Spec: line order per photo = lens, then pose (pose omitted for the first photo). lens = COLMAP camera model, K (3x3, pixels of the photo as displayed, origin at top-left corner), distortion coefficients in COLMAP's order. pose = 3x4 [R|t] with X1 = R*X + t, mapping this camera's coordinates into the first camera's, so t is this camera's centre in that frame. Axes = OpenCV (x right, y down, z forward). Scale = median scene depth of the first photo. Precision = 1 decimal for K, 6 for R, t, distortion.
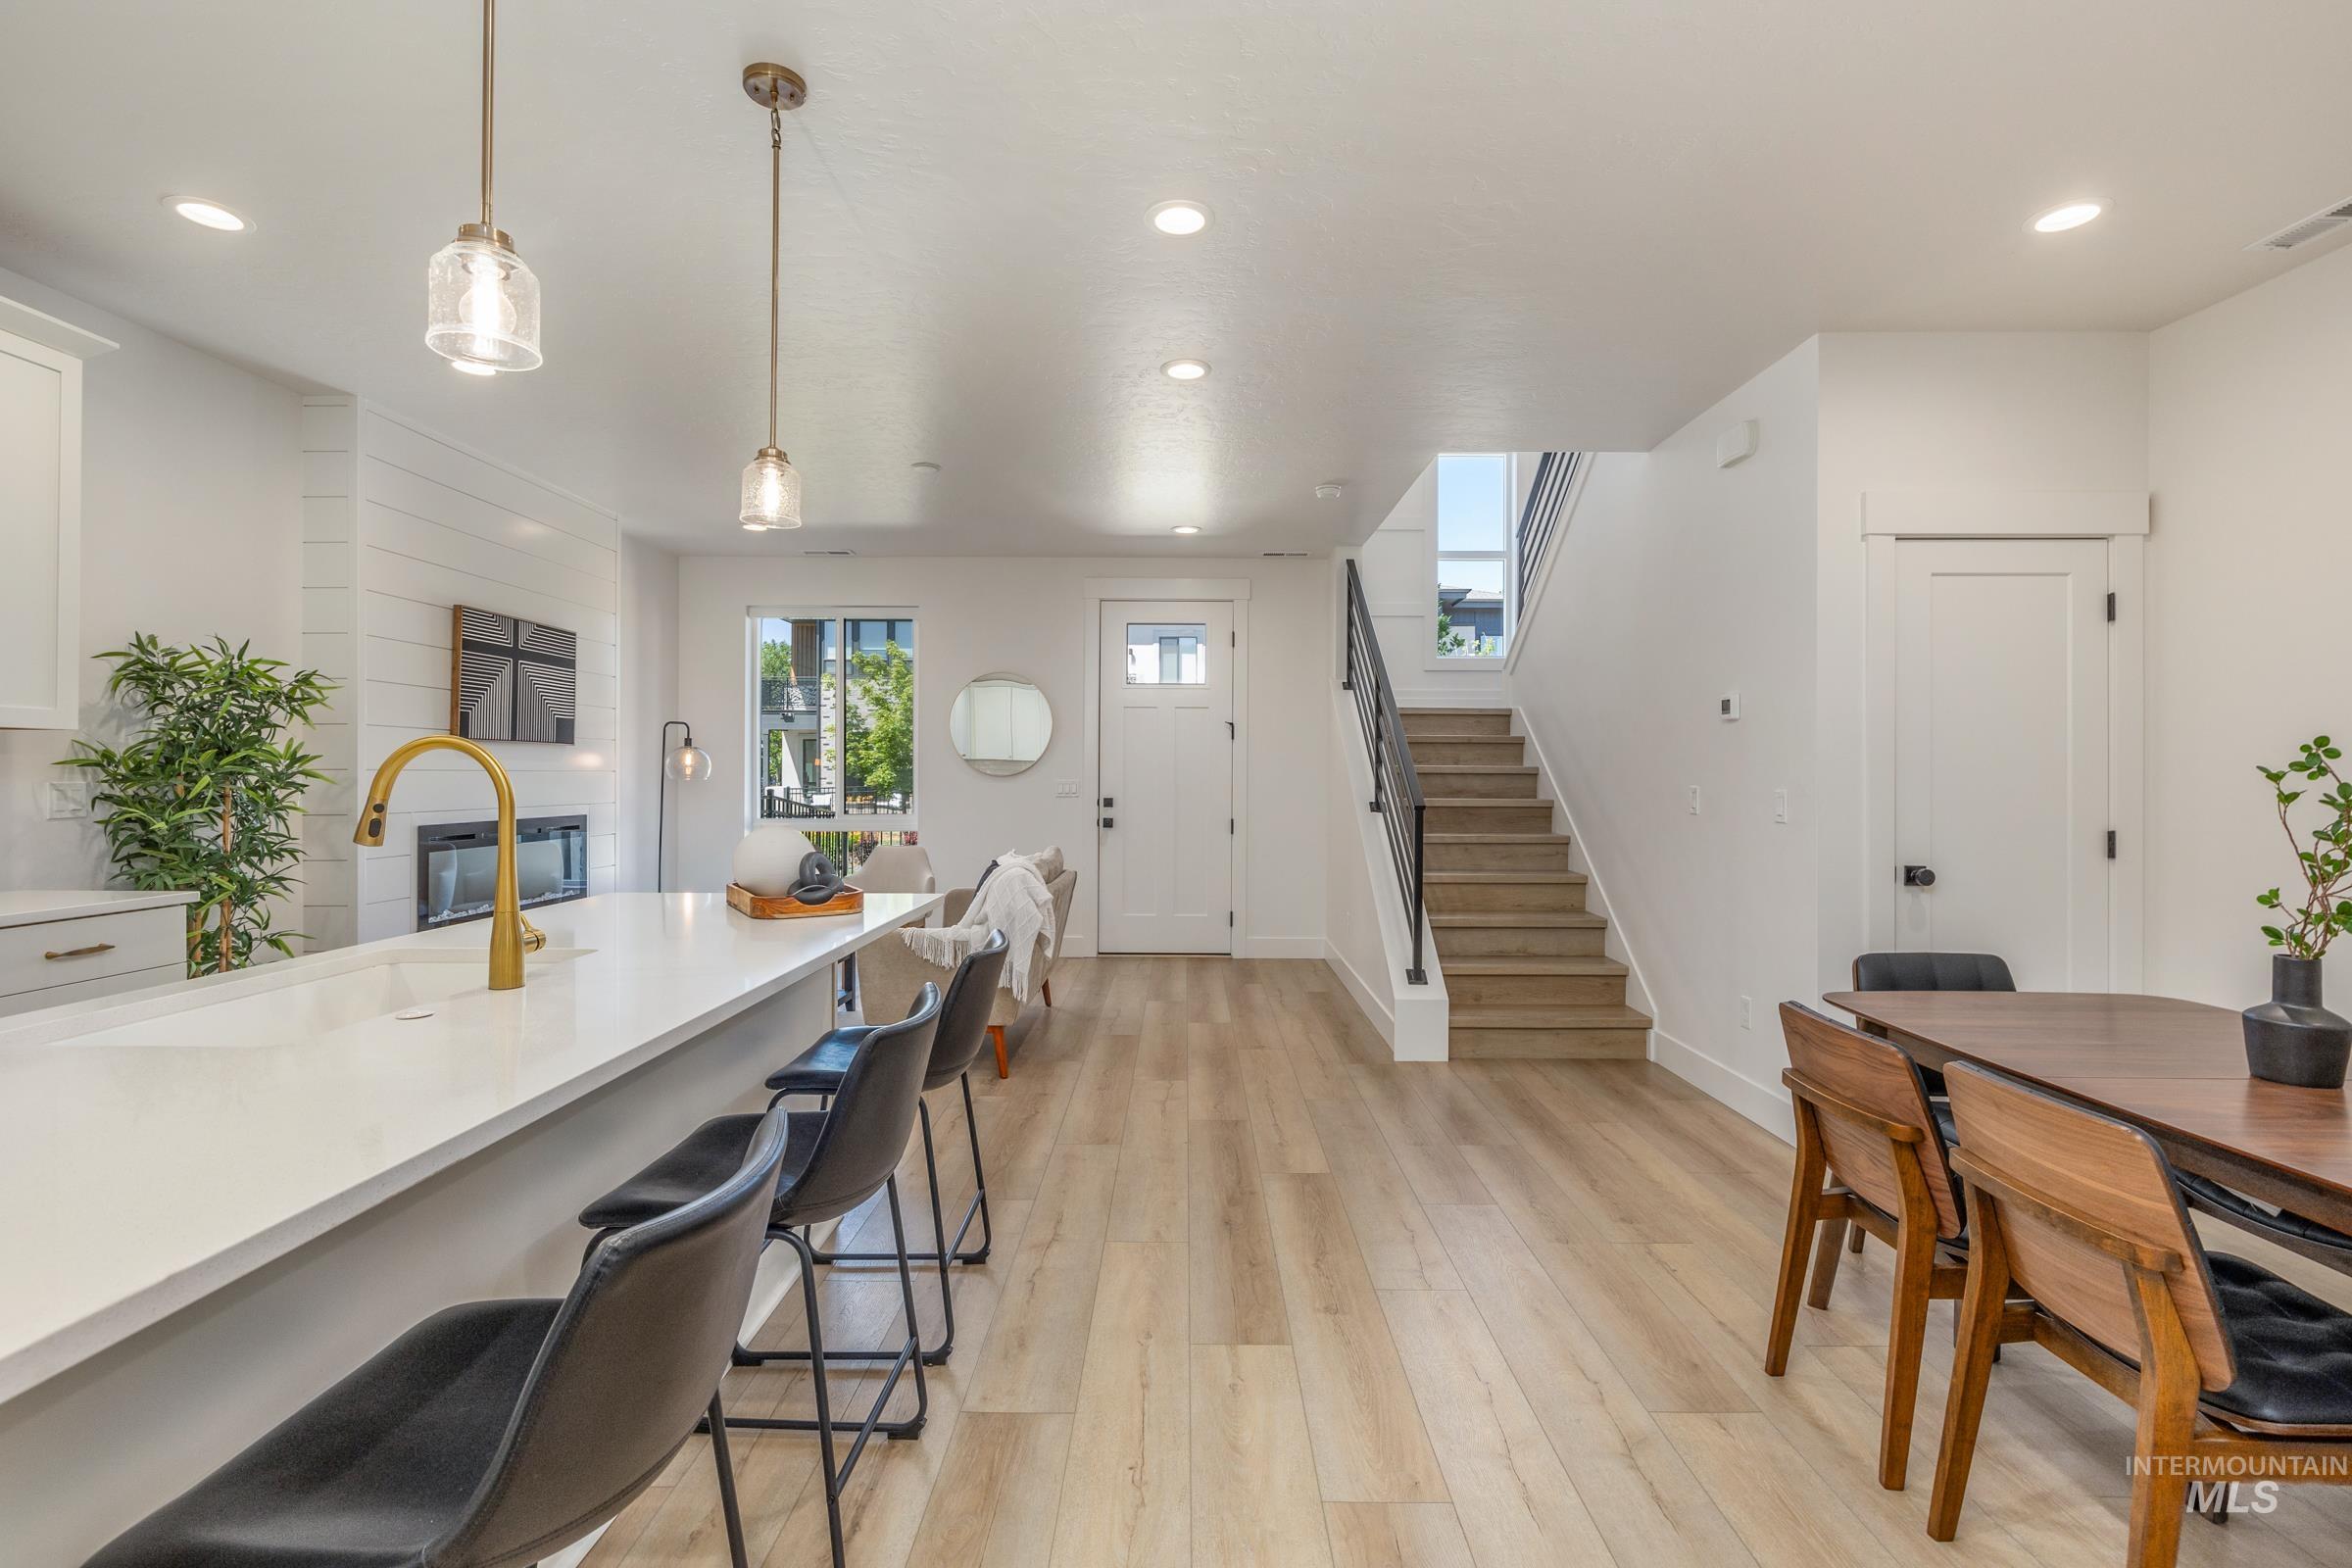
lens RADIAL K [[1058.7, 0, 1181.7], [0, 1058.7, 767.8], [0, 0, 1]] dist [-0.003838, -0.000265]
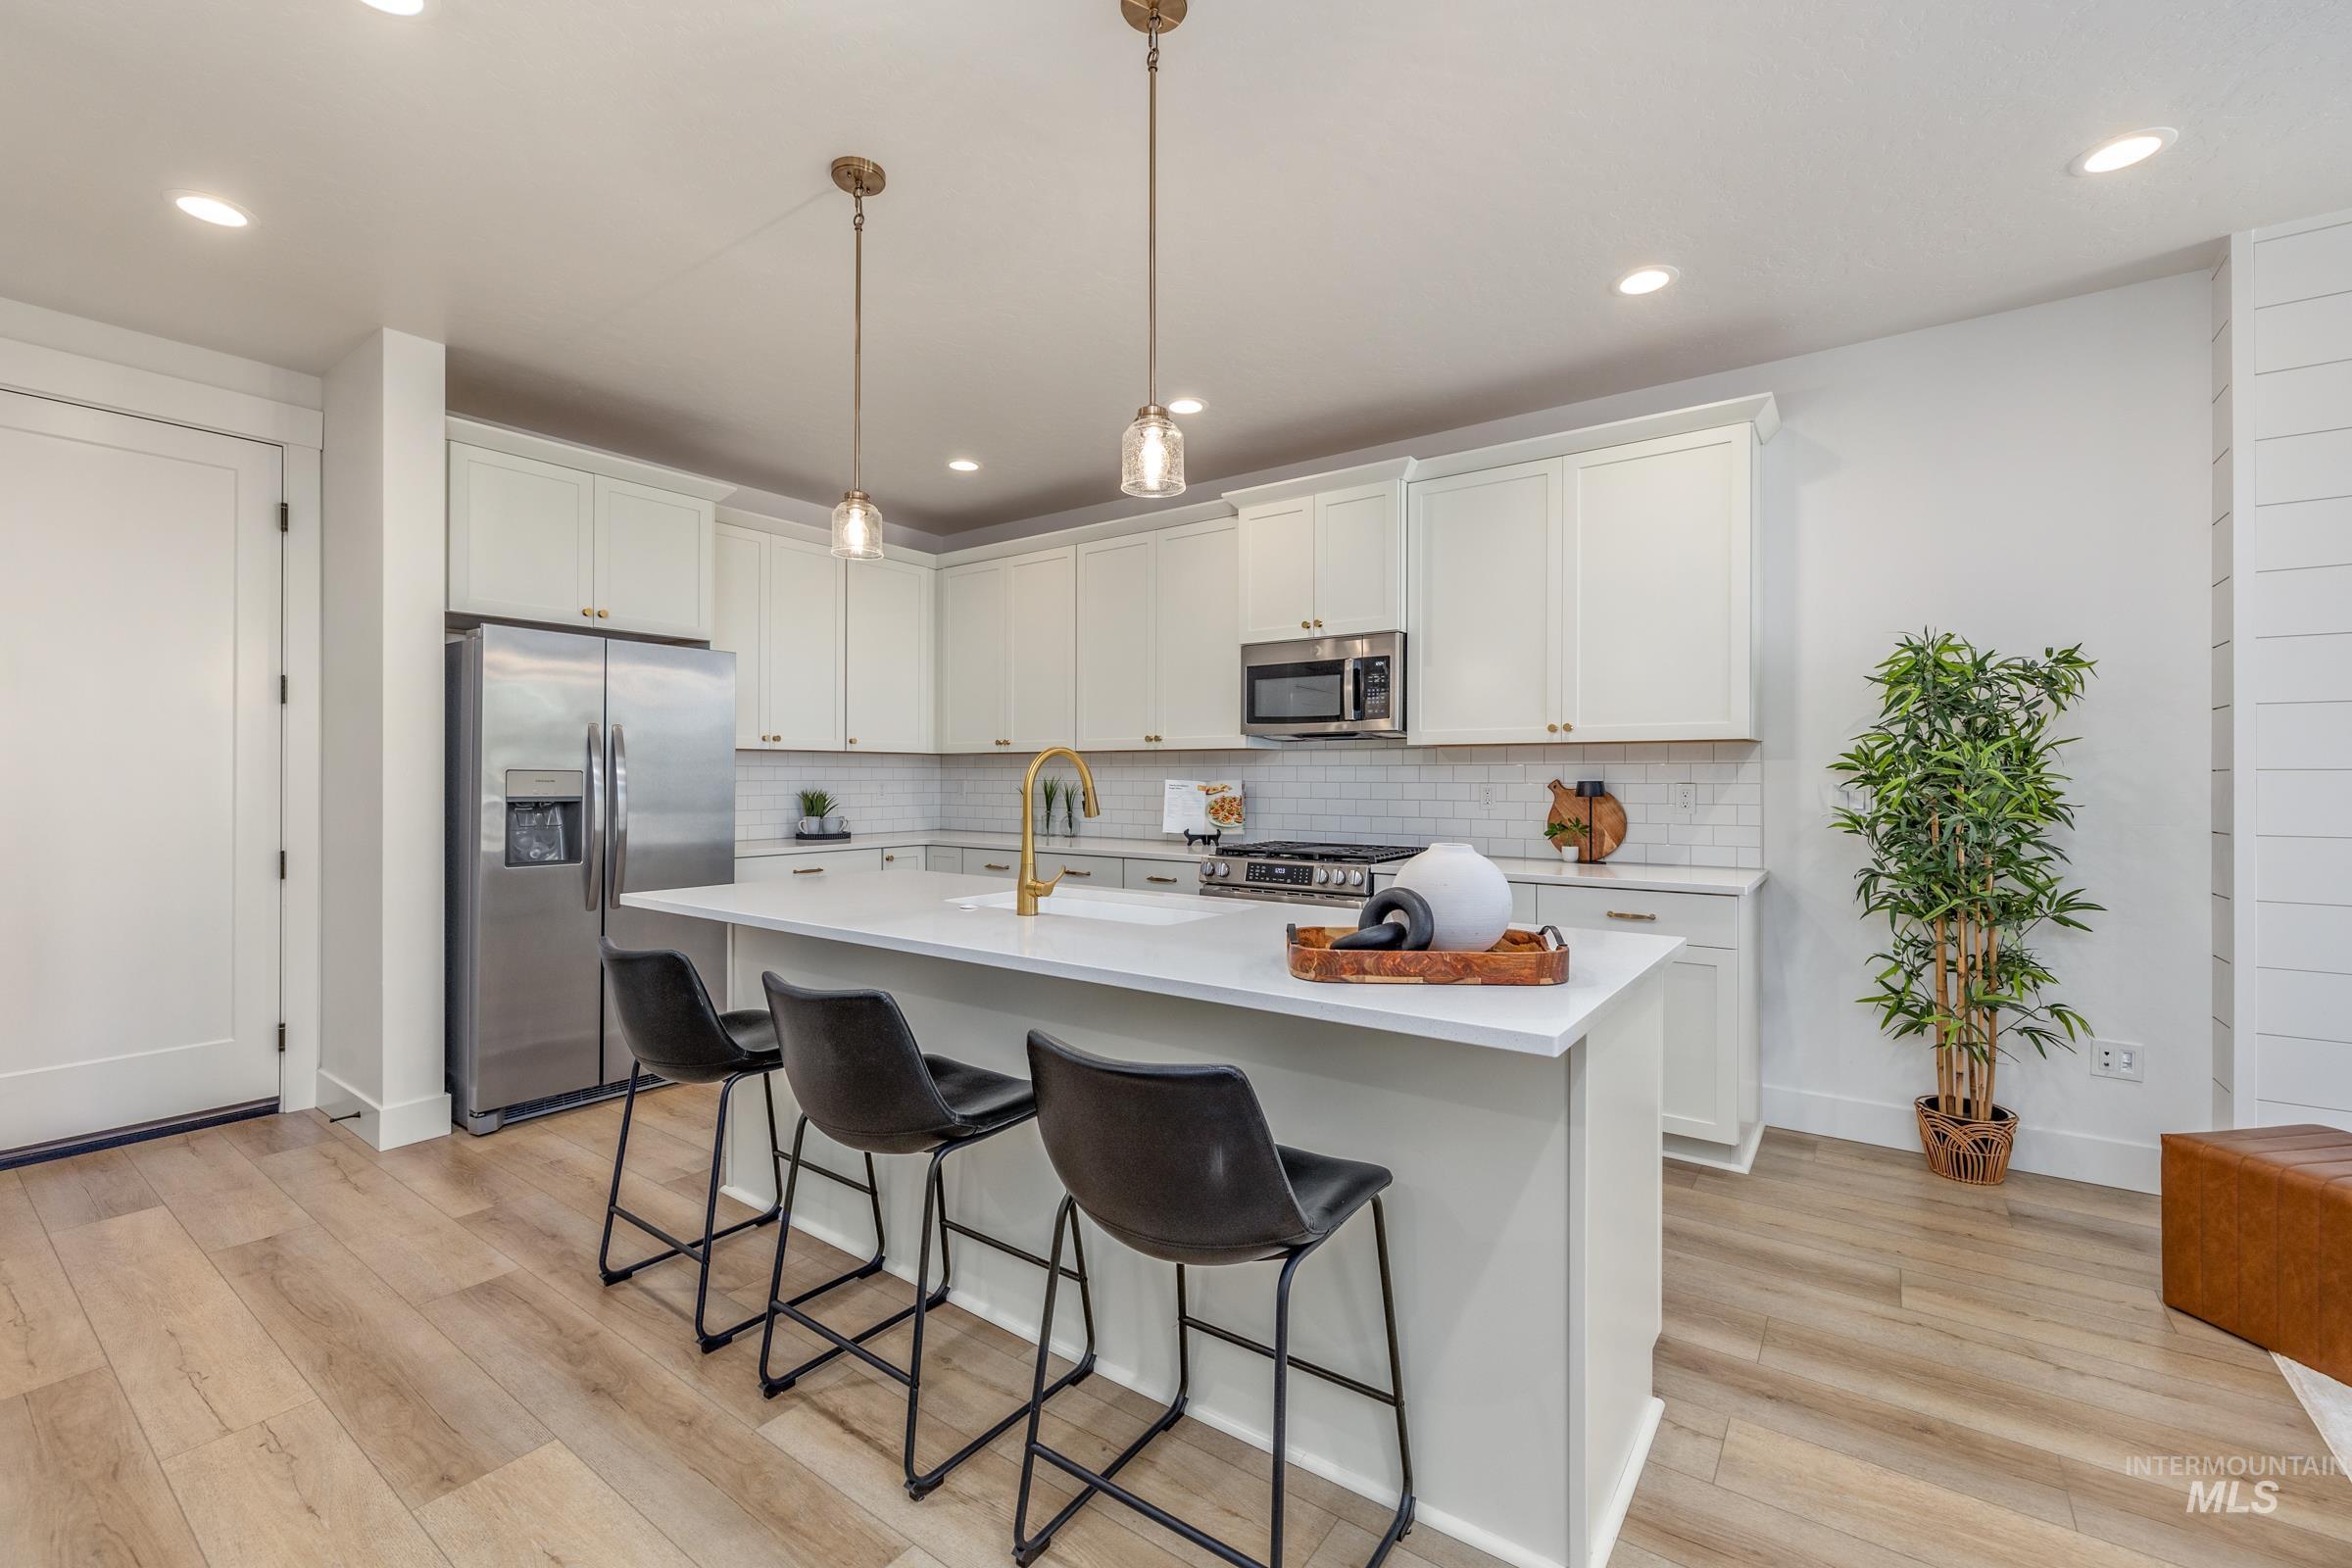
lens RADIAL K [[981.4, 0, 1178.9], [0, 981.4, 773.8], [0, 0, 1]] dist [0.001045, 0.000065]
pose [[-0.585468, -0.008811, -0.810648, 0.149855], [0.001676, 0.999926, -0.012079, 0.011214], [0.810694, -0.008430, -0.585410, 0.831973]]
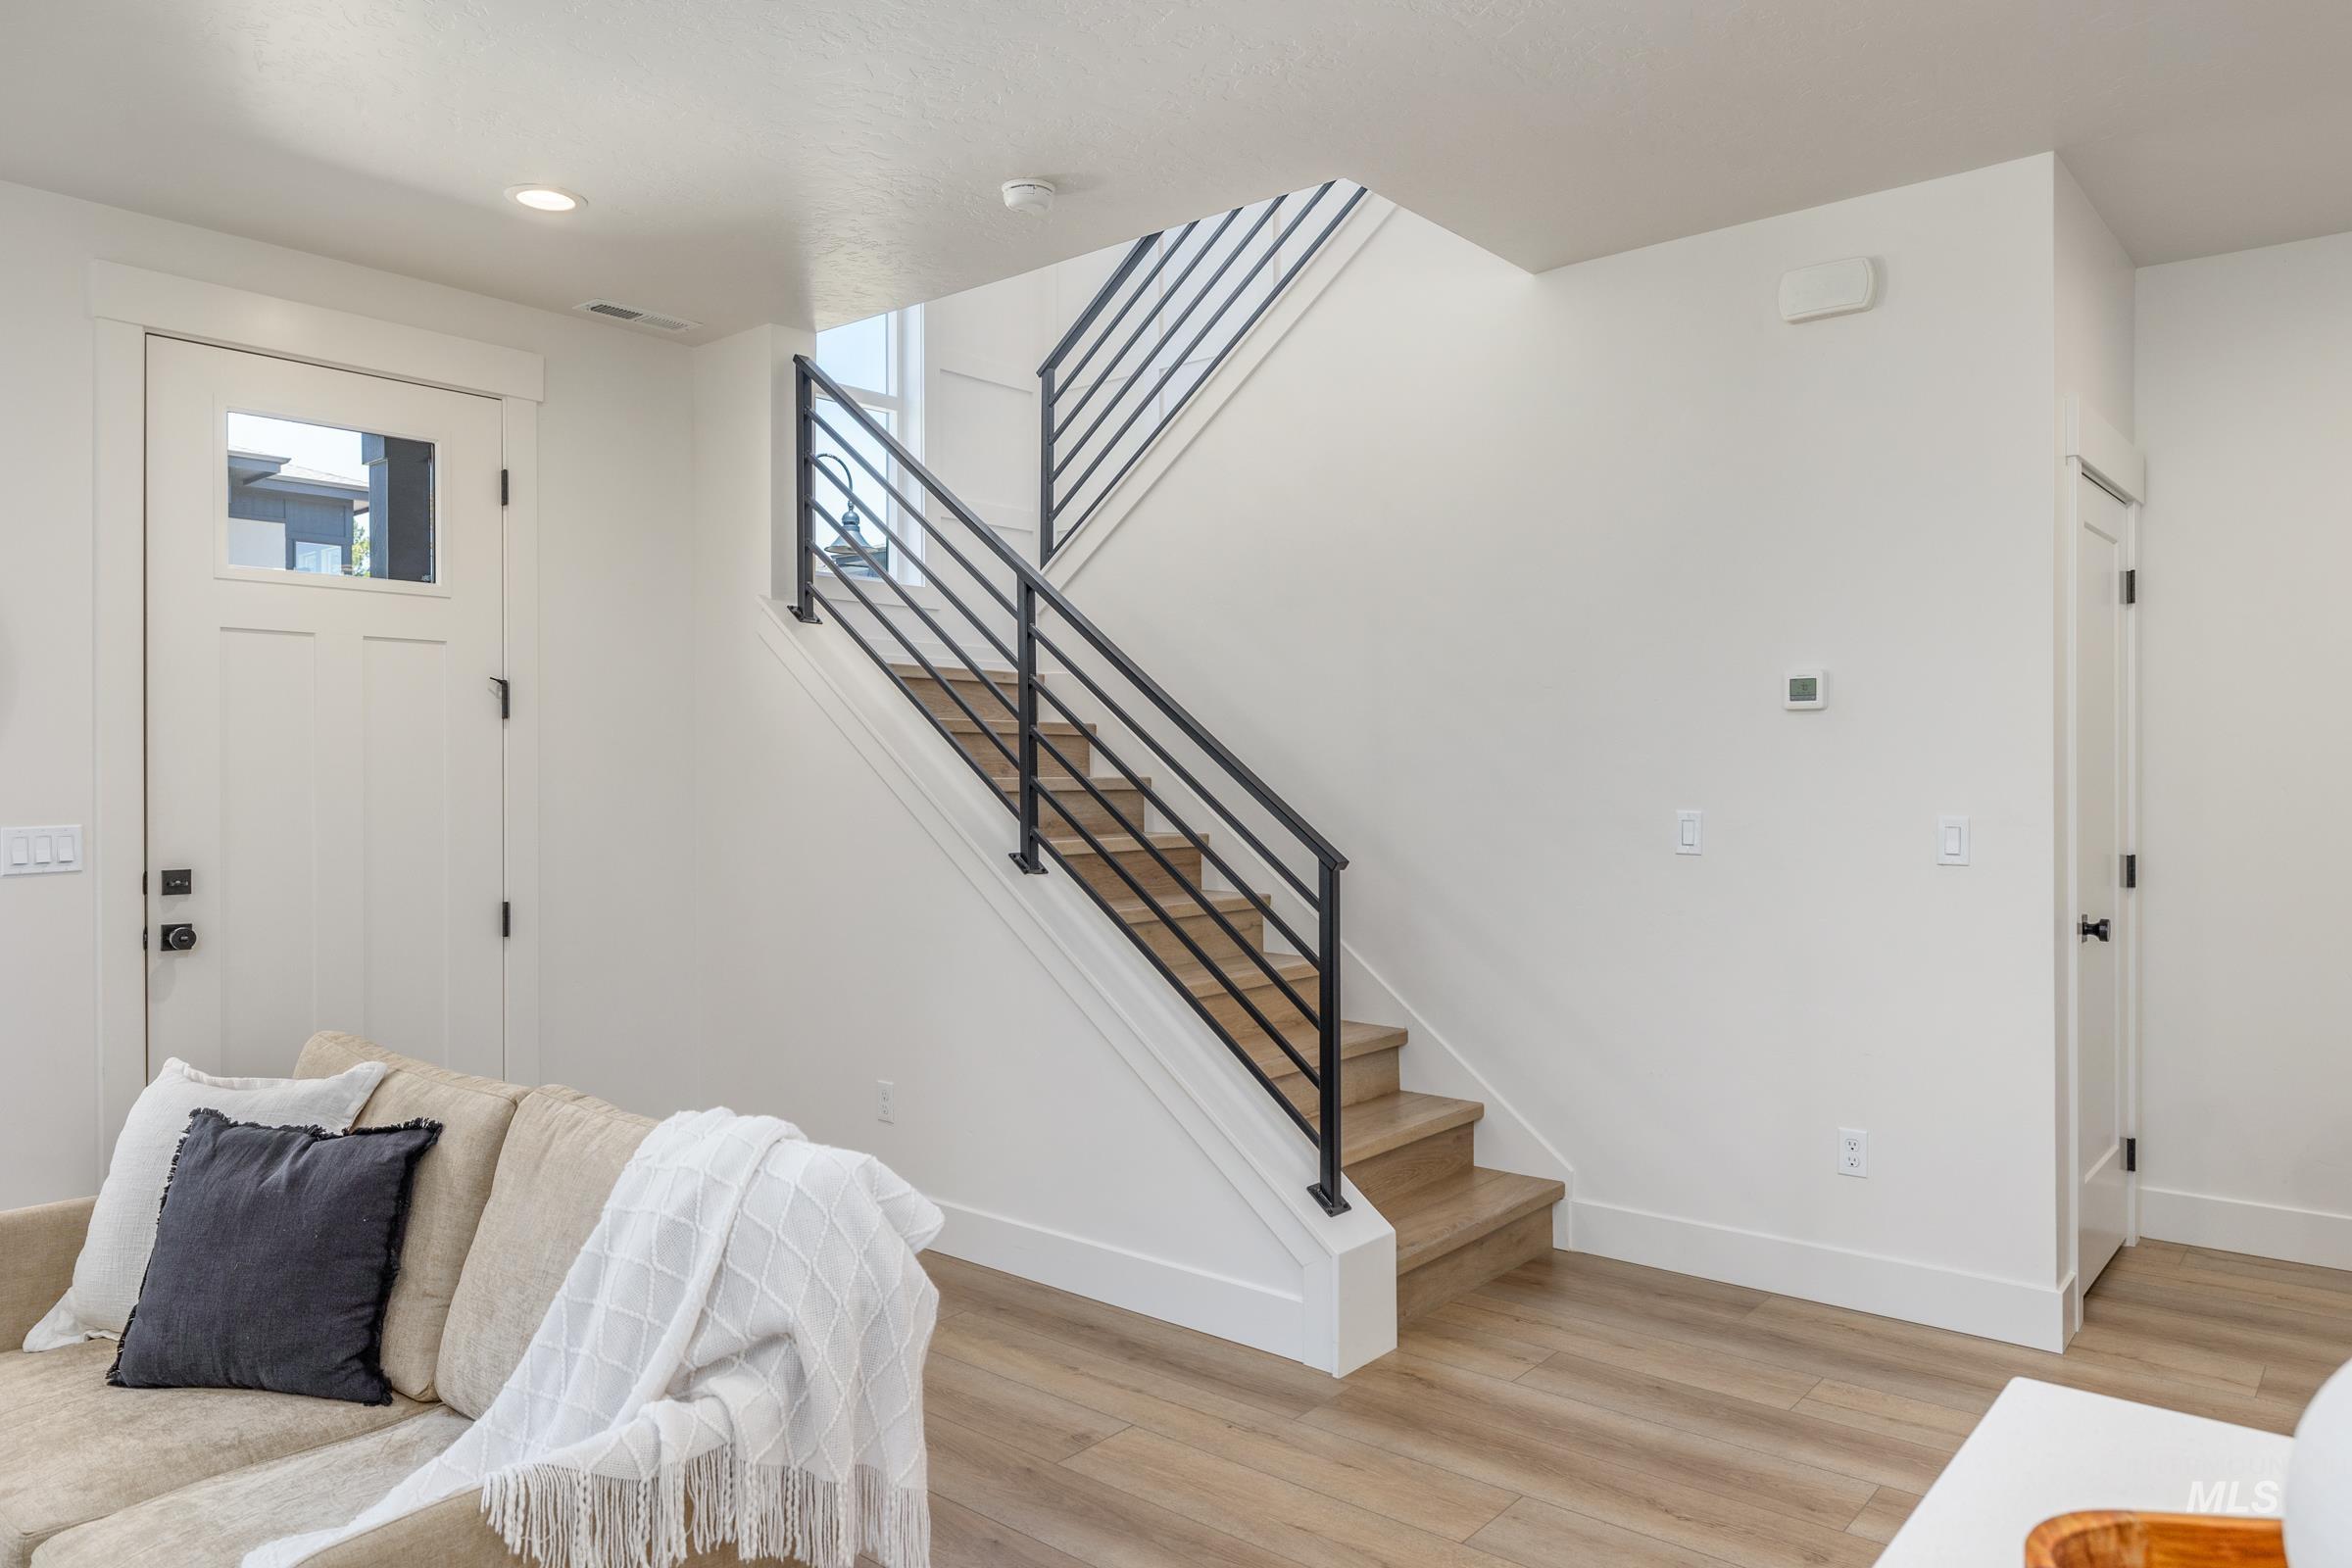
lens RADIAL K [[1532.5, 0, 1179.4], [0, 1532.5, 776.9], [0, 0, 1]] dist [-0.001568, -0.001400]
pose [[0.640909, -0.010358, 0.767547, -0.456645], [0.003815, 0.999940, 0.010308, -0.015122], [-0.767607, -0.003678, 0.640910, 0.689641]]
